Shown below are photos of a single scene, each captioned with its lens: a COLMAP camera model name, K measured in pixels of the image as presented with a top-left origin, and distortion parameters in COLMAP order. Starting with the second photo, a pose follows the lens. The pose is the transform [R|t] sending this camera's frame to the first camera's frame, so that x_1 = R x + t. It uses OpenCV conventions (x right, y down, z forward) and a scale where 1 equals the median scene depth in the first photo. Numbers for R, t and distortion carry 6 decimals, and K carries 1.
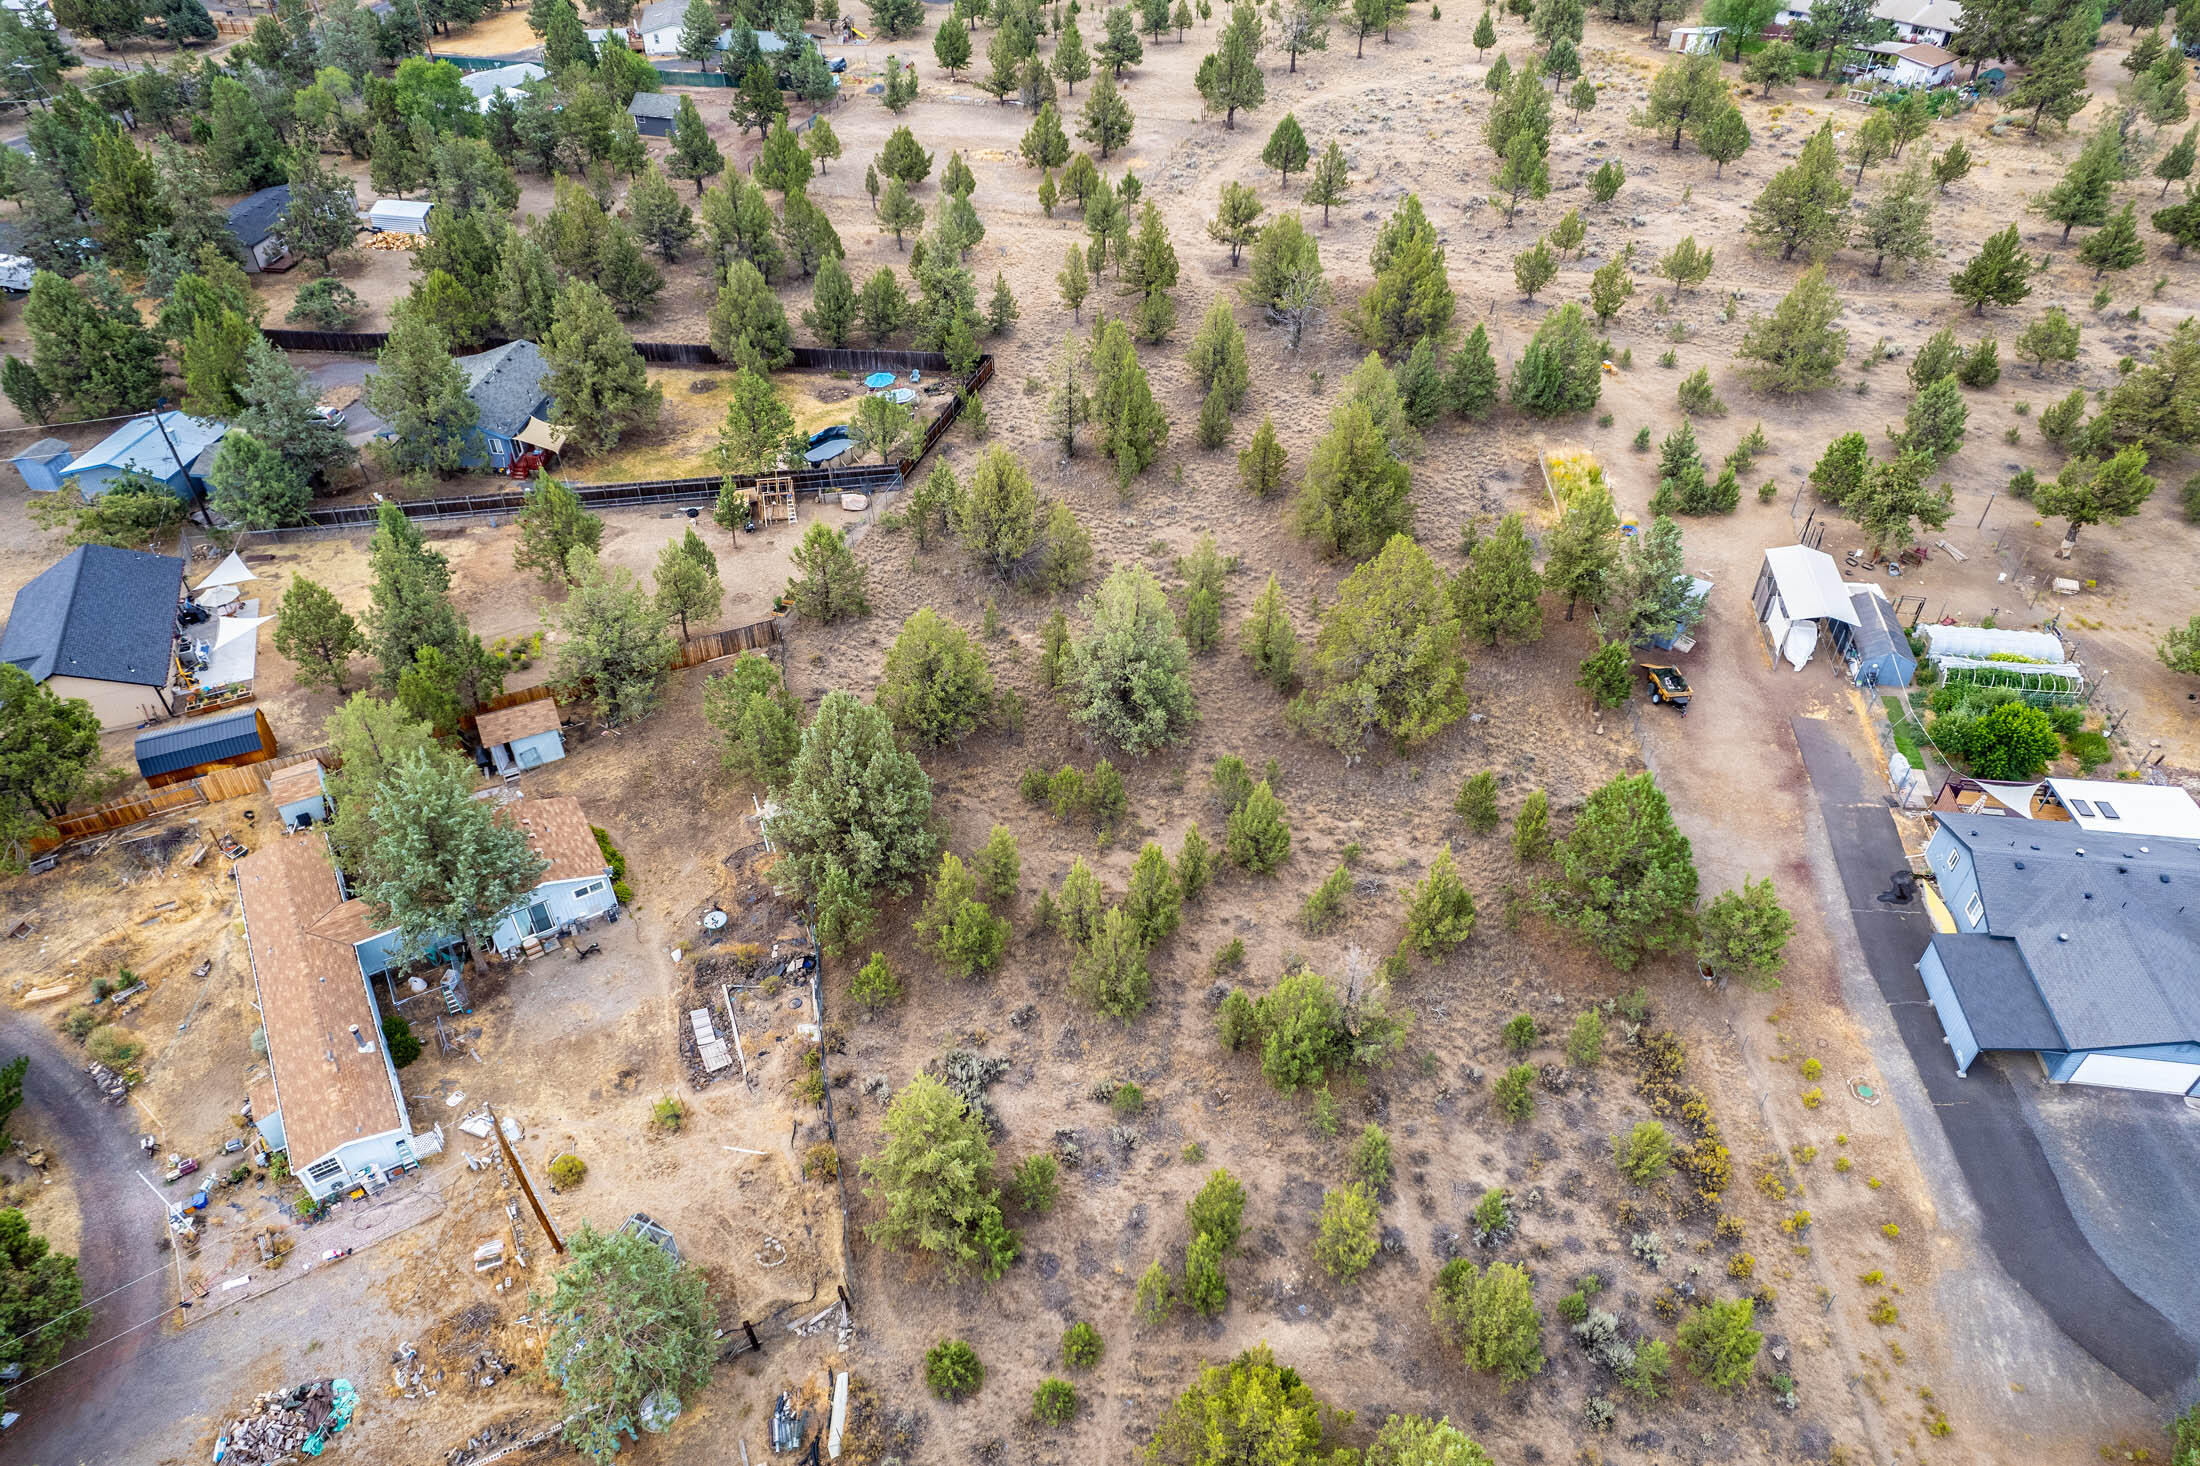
lens RADIAL K [[1407.7, 0, 1104.9], [0, 1407.7, 743.3], [0, 0, 1]] dist [-0.075454, 0.064363]
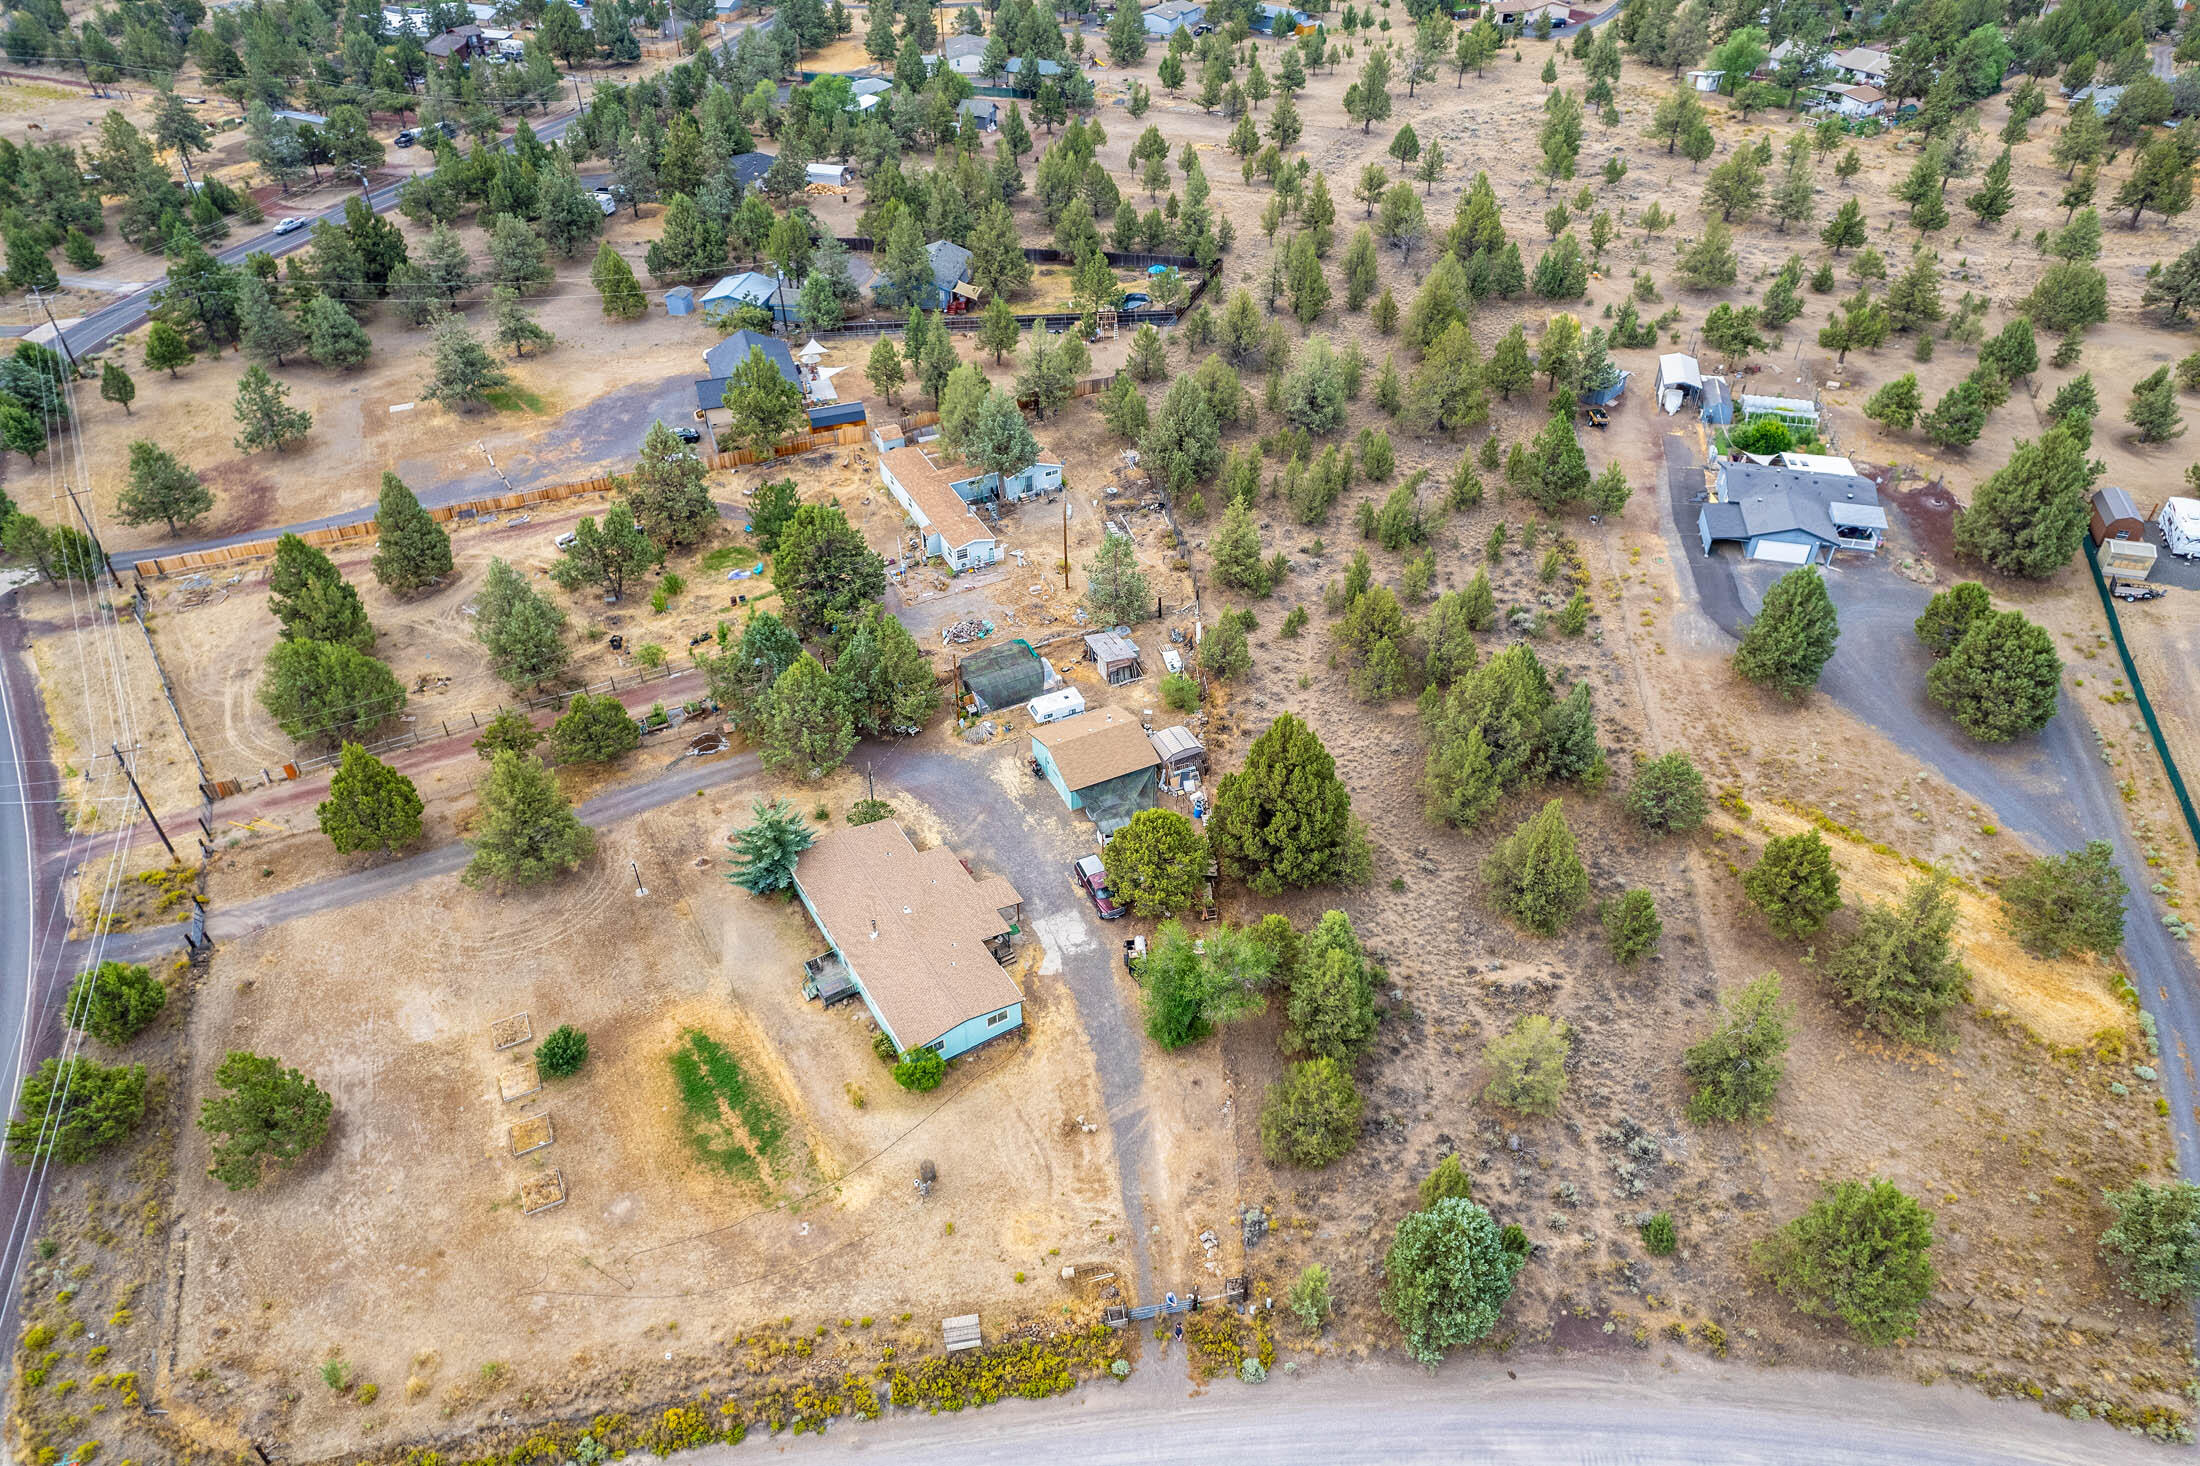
lens RADIAL K [[1407.7, 0, 1112.8], [0, 1407.7, 741.4], [0, 0, 1]] dist [-0.075454, 0.064363]
pose [[0.997229, 0.045613, -0.058775, -0.098725], [-0.046587, 0.998797, -0.015293, 0.373937], [0.058006, 0.017989, 0.998154, -0.748952]]
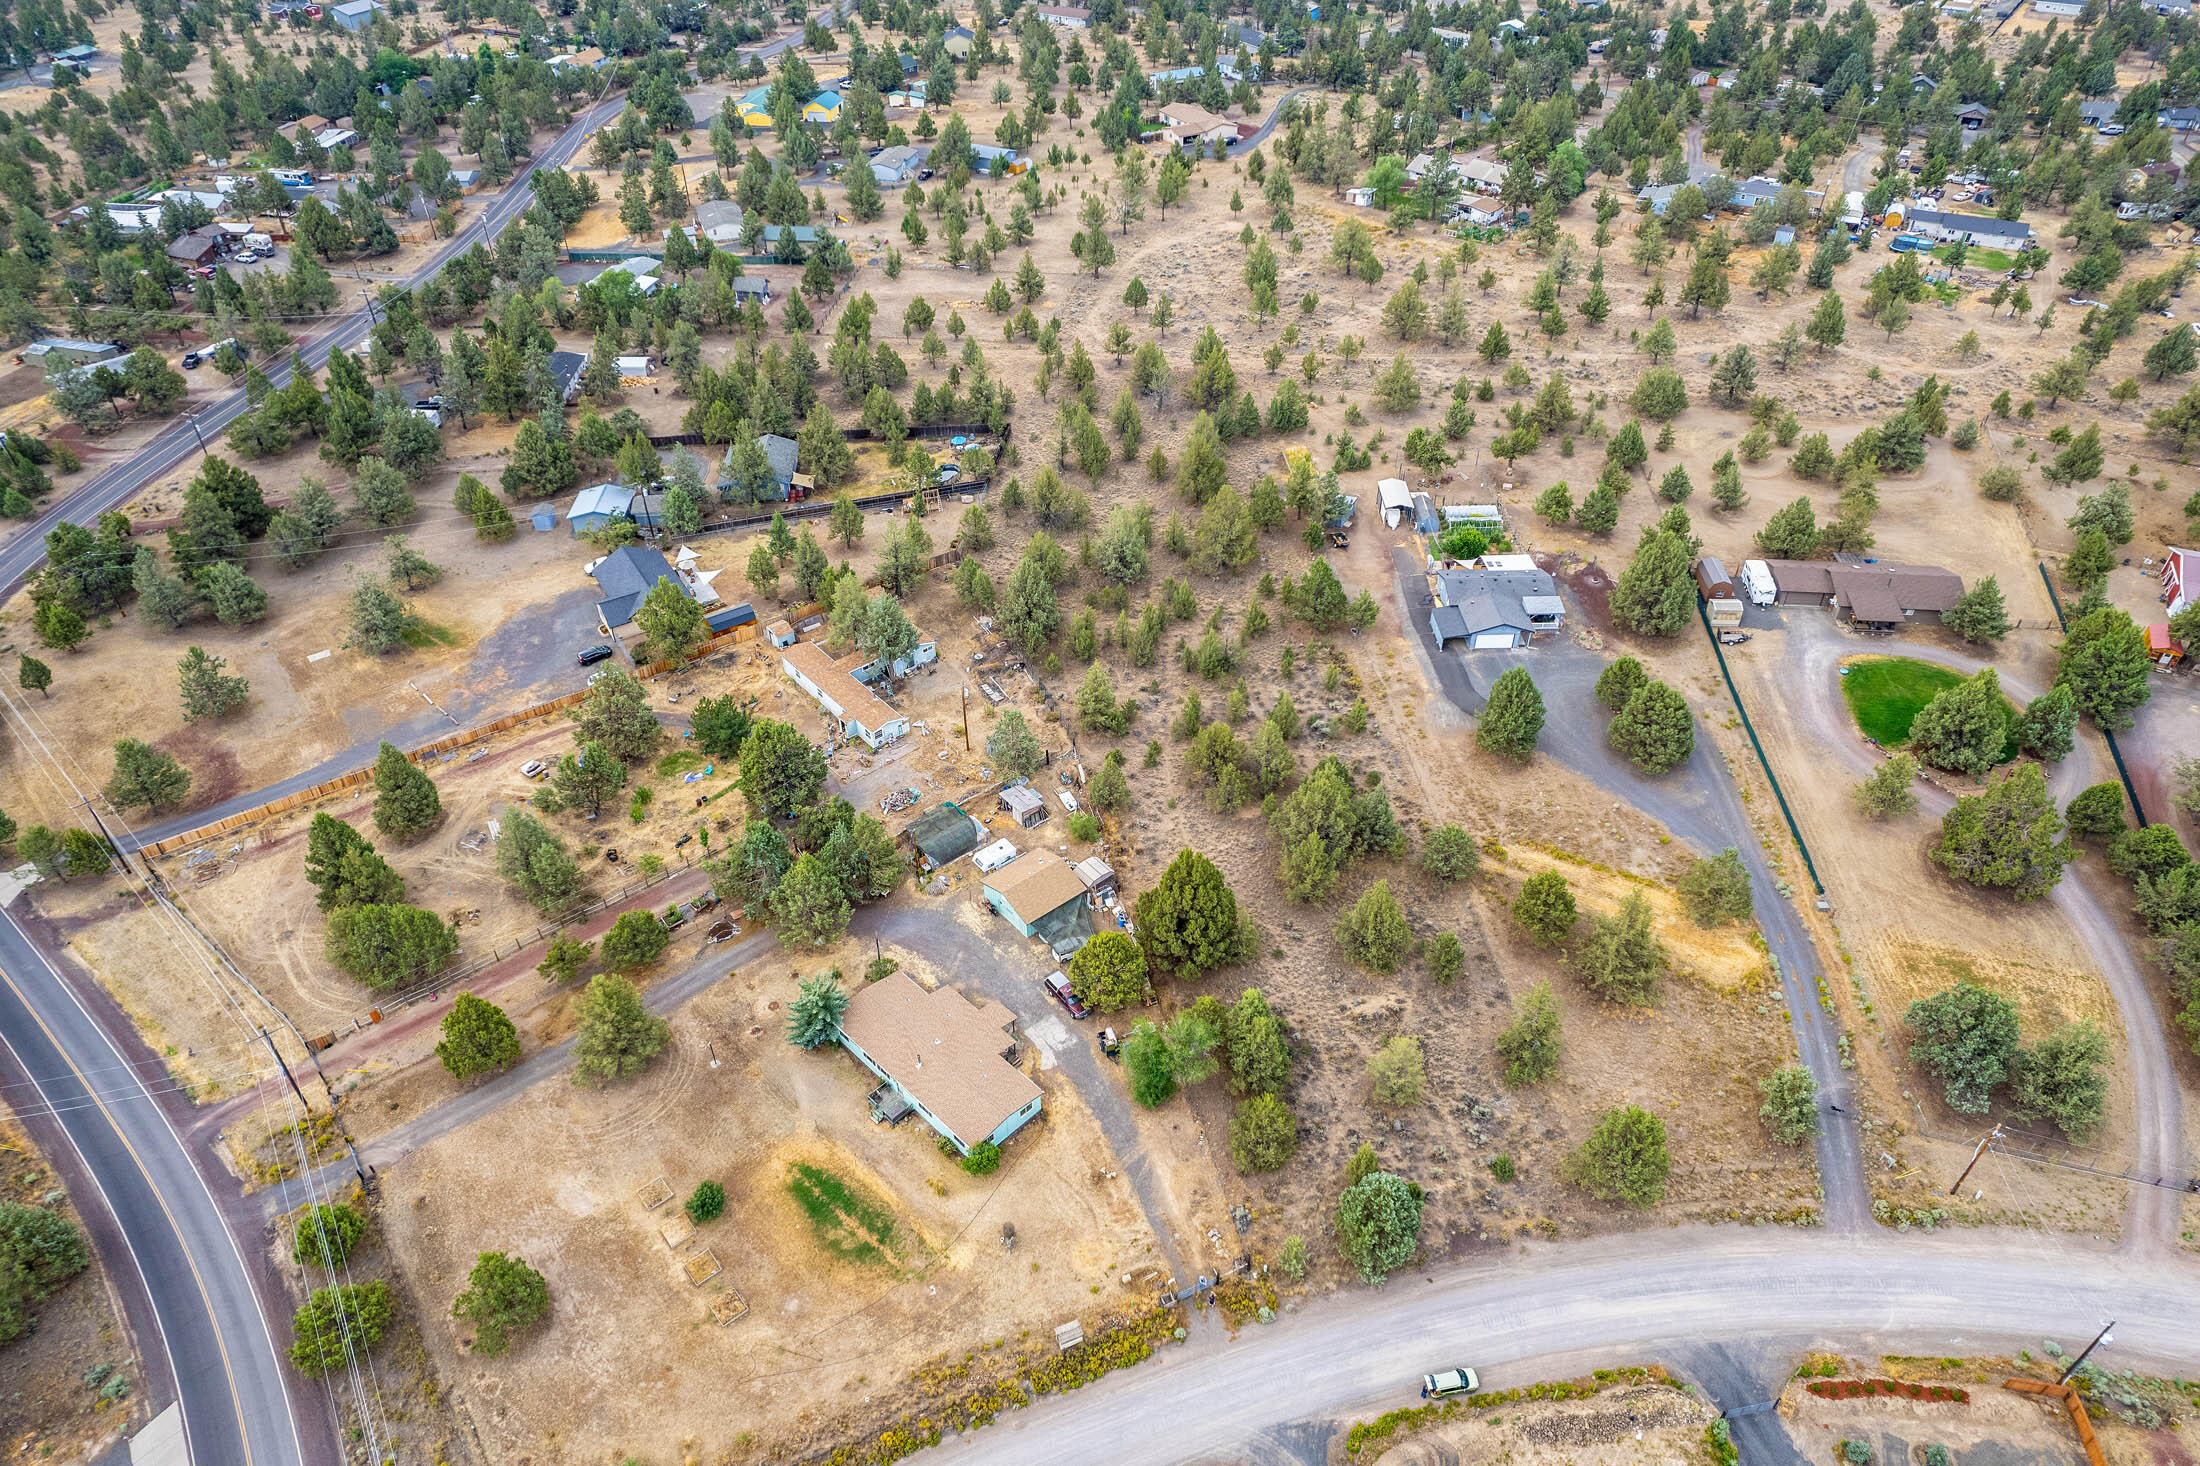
lens RADIAL K [[1407.7, 0, 1112.1], [0, 1407.7, 726.5], [0, 0, 1]] dist [-0.075454, 0.064363]
pose [[0.986475, -0.105468, 0.125473, -0.264628], [0.109315, 0.993713, -0.024161, 0.241604], [-0.122136, 0.037550, 0.991803, -1.101366]]
